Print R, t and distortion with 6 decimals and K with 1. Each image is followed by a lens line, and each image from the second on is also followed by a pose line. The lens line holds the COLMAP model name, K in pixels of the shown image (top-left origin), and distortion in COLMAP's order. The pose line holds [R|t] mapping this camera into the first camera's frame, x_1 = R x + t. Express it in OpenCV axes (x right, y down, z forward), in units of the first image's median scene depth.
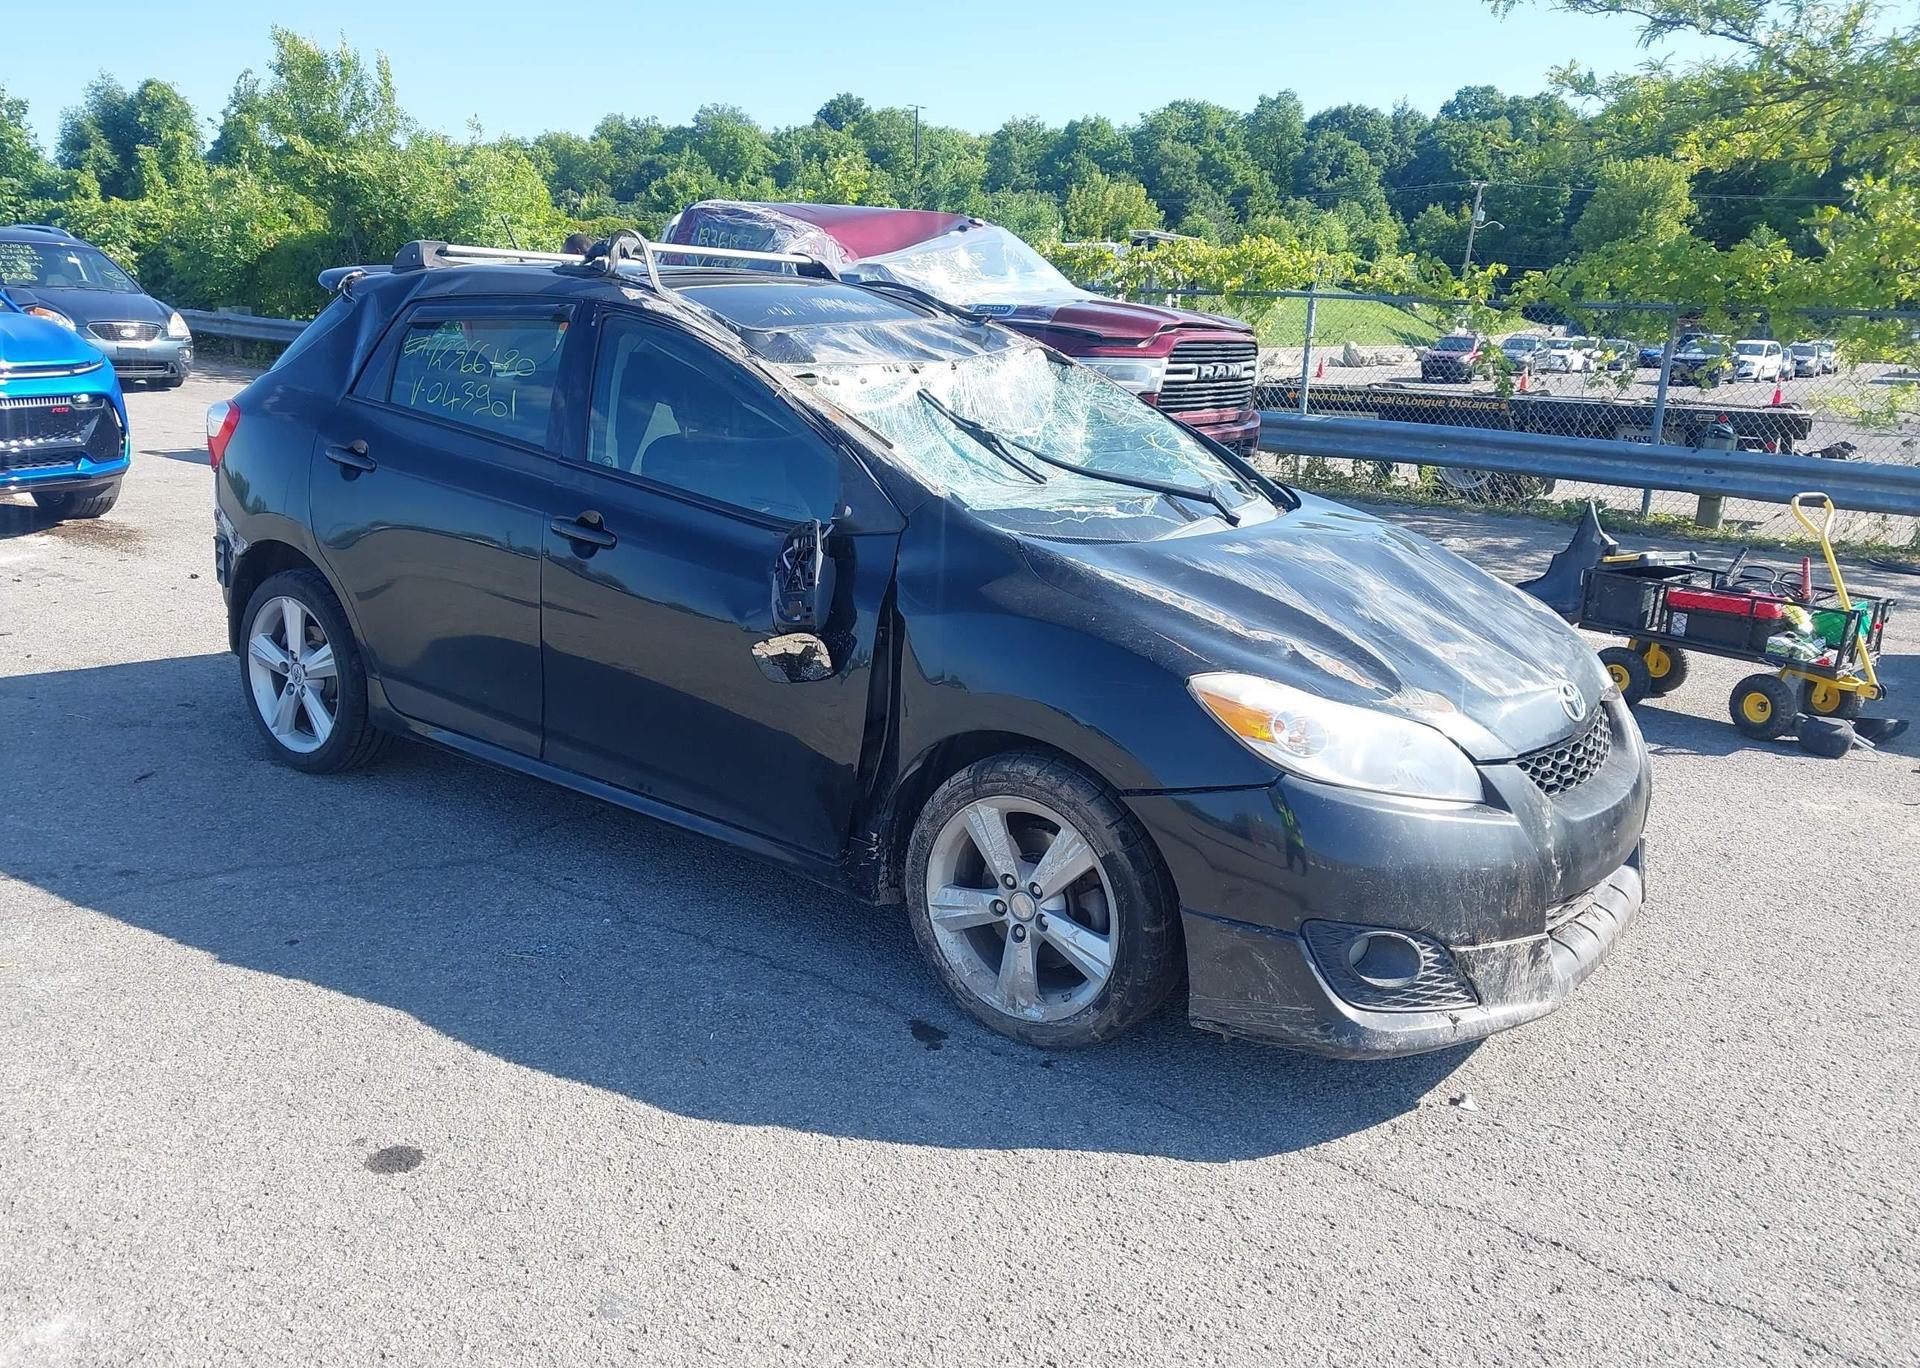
lens RADIAL K [[1533.6, 0, 952.5], [0, 1533.6, 680.0], [0, 0, 1]] dist [0.013816, -0.017495]
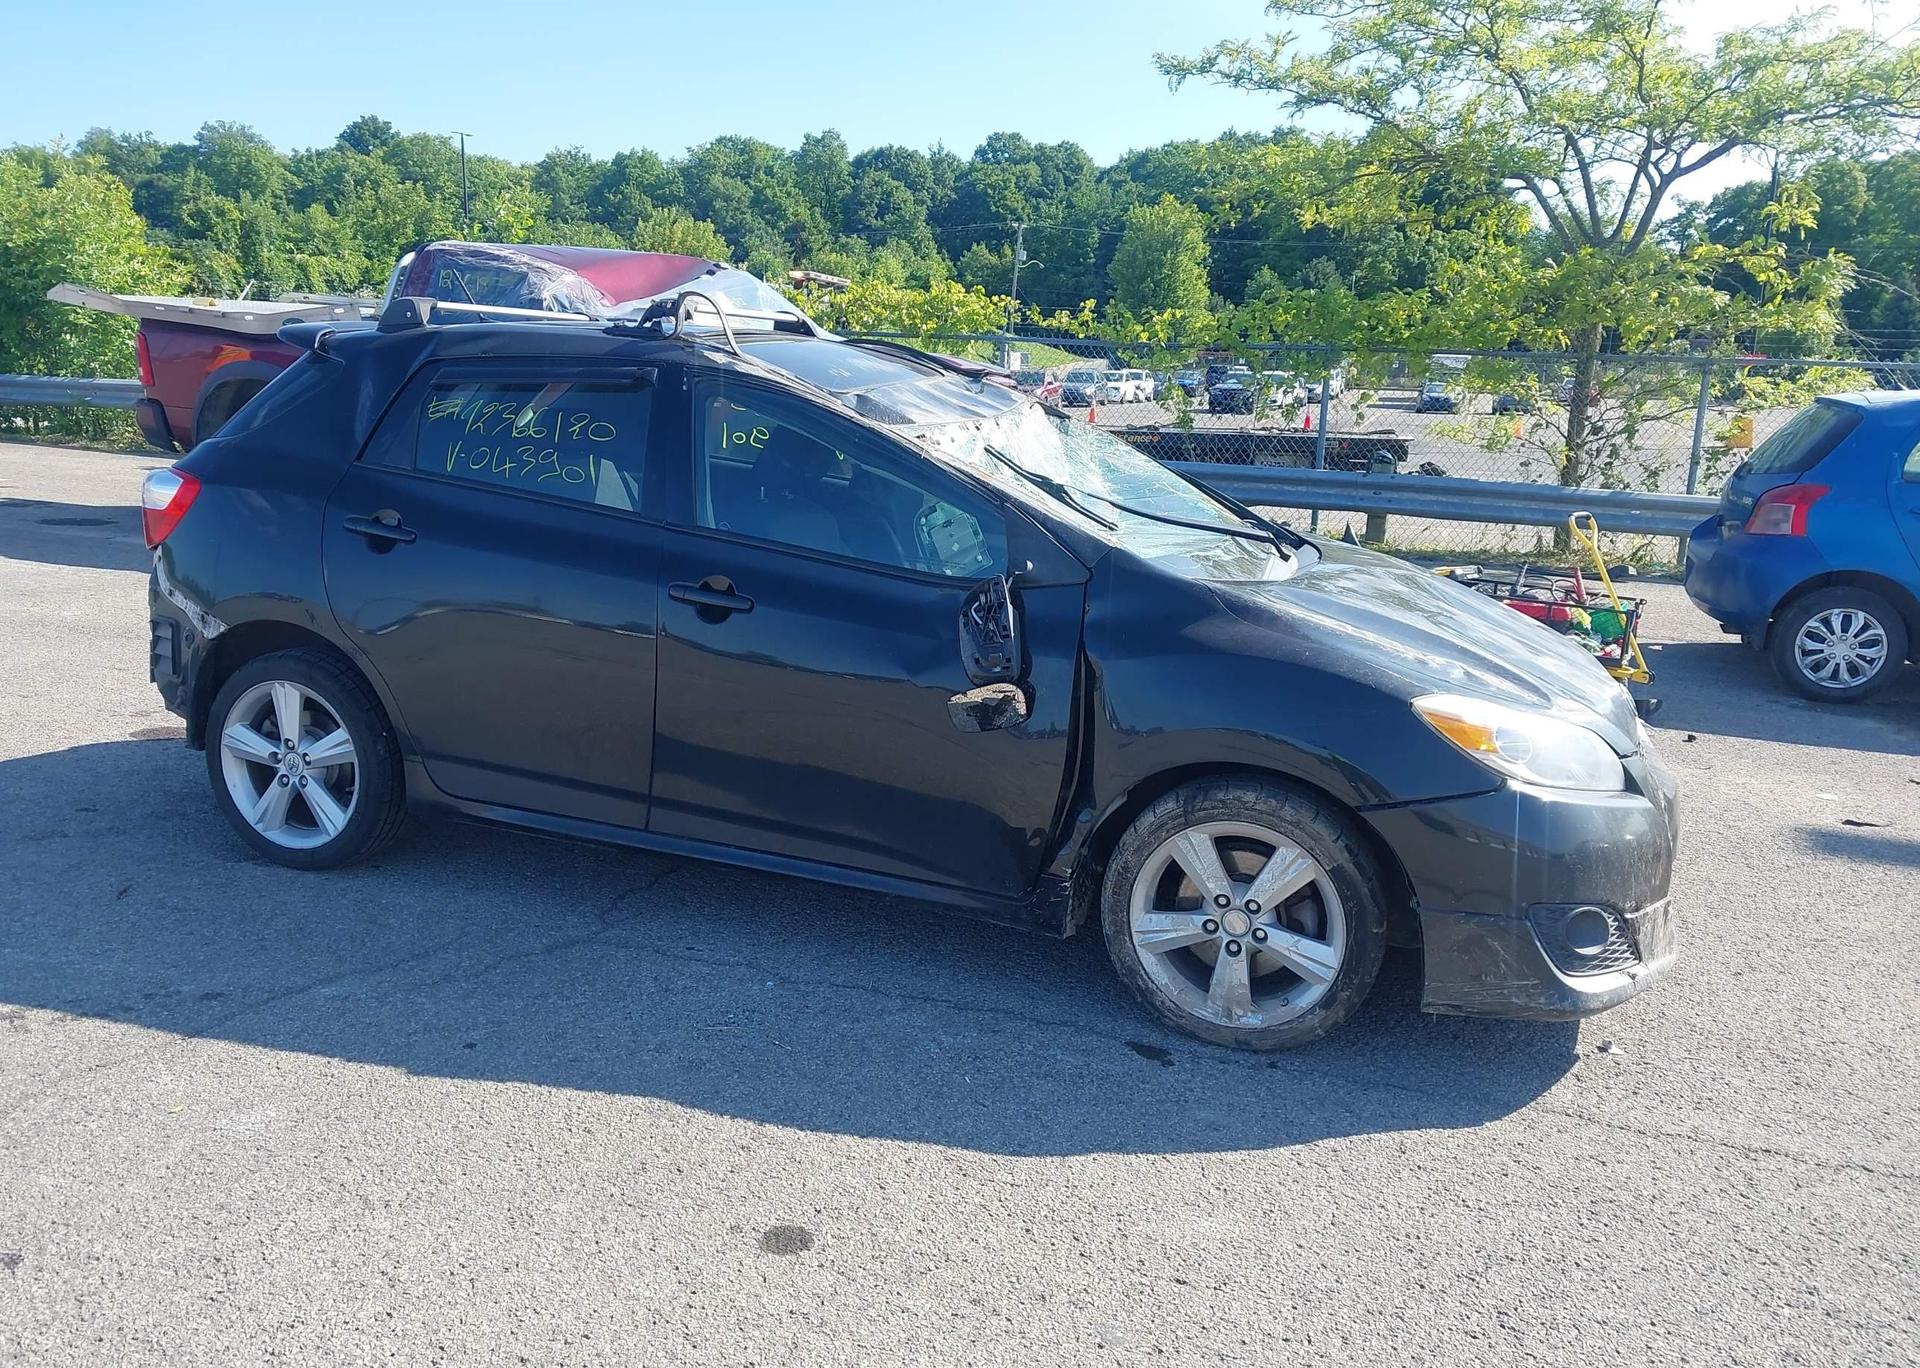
lens RADIAL K [[1542.8, 0, 959.3], [0, 1542.8, 668.7], [0, 0, 1]] dist [-0.004491, 0.012768]
pose [[0.958397, -0.060332, 0.278988, -0.298395], [0.068087, 0.997514, -0.018182, -0.016969], [-0.277197, 0.036421, 0.960122, 0.001684]]
